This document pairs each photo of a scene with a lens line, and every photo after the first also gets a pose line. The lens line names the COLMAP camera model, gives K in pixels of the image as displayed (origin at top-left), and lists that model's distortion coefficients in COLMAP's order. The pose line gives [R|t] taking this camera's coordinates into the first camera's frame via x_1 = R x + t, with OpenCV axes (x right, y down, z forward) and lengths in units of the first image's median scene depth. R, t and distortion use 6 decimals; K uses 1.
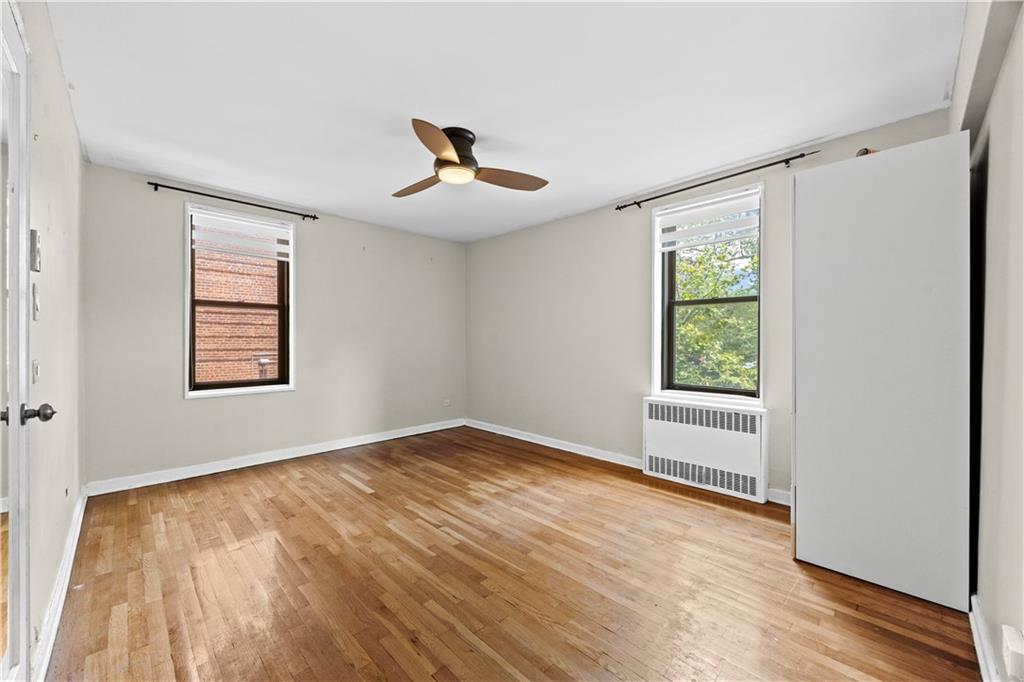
lens RADIAL K [[401.1, 0, 511.2], [0, 401.1, 346.5], [0, 0, 1]] dist [0.000539, 0.000094]
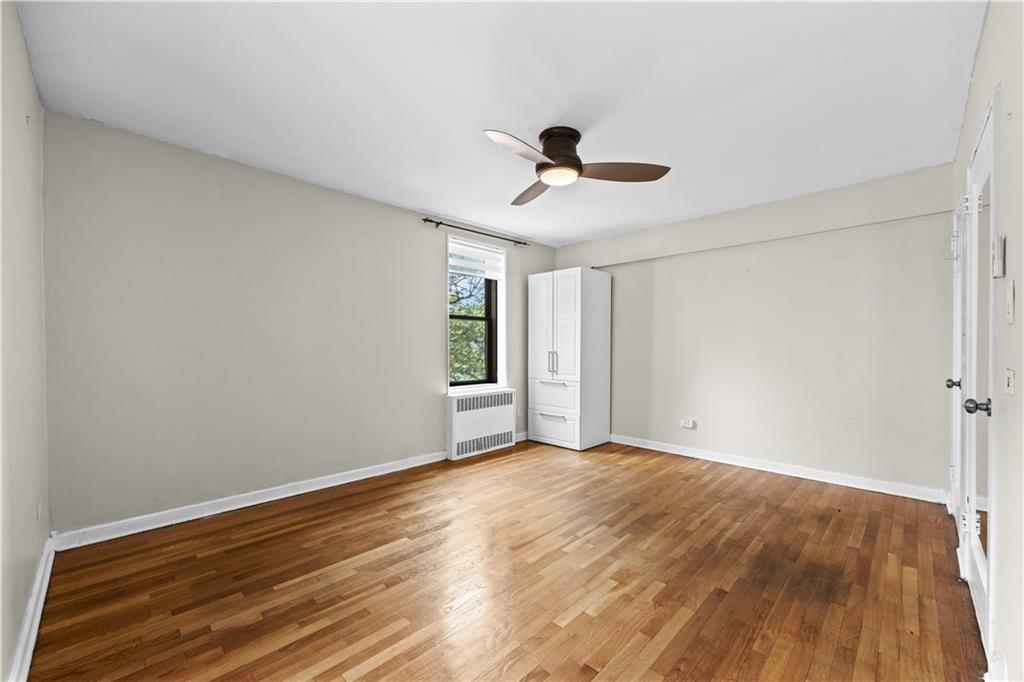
lens RADIAL K [[401.1, 0, 511.2], [0, 401.1, 346.5], [0, 0, 1]] dist [0.000539, 0.000094]
pose [[-0.017810, 0.001226, 0.999841, -0.937189], [0.011351, 0.999935, -0.001024, -0.011735], [-0.999777, 0.011331, -0.017822, 0.953362]]
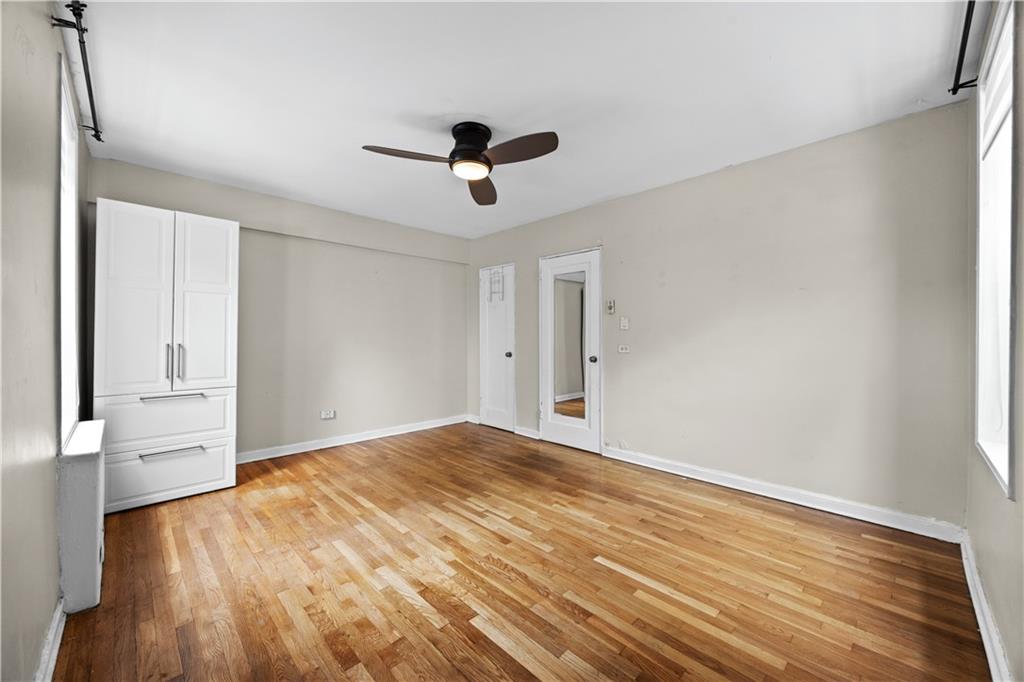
lens RADIAL K [[395.7, 0, 515.3], [0, 395.7, 342.7], [0, 0, 1]] dist [-0.000773, -0.000026]
pose [[-0.999958, -0.003252, -0.008572, -0.200953], [-0.003454, 0.999716, 0.023583, -0.019365], [0.008493, 0.023612, -0.999685, 1.662480]]
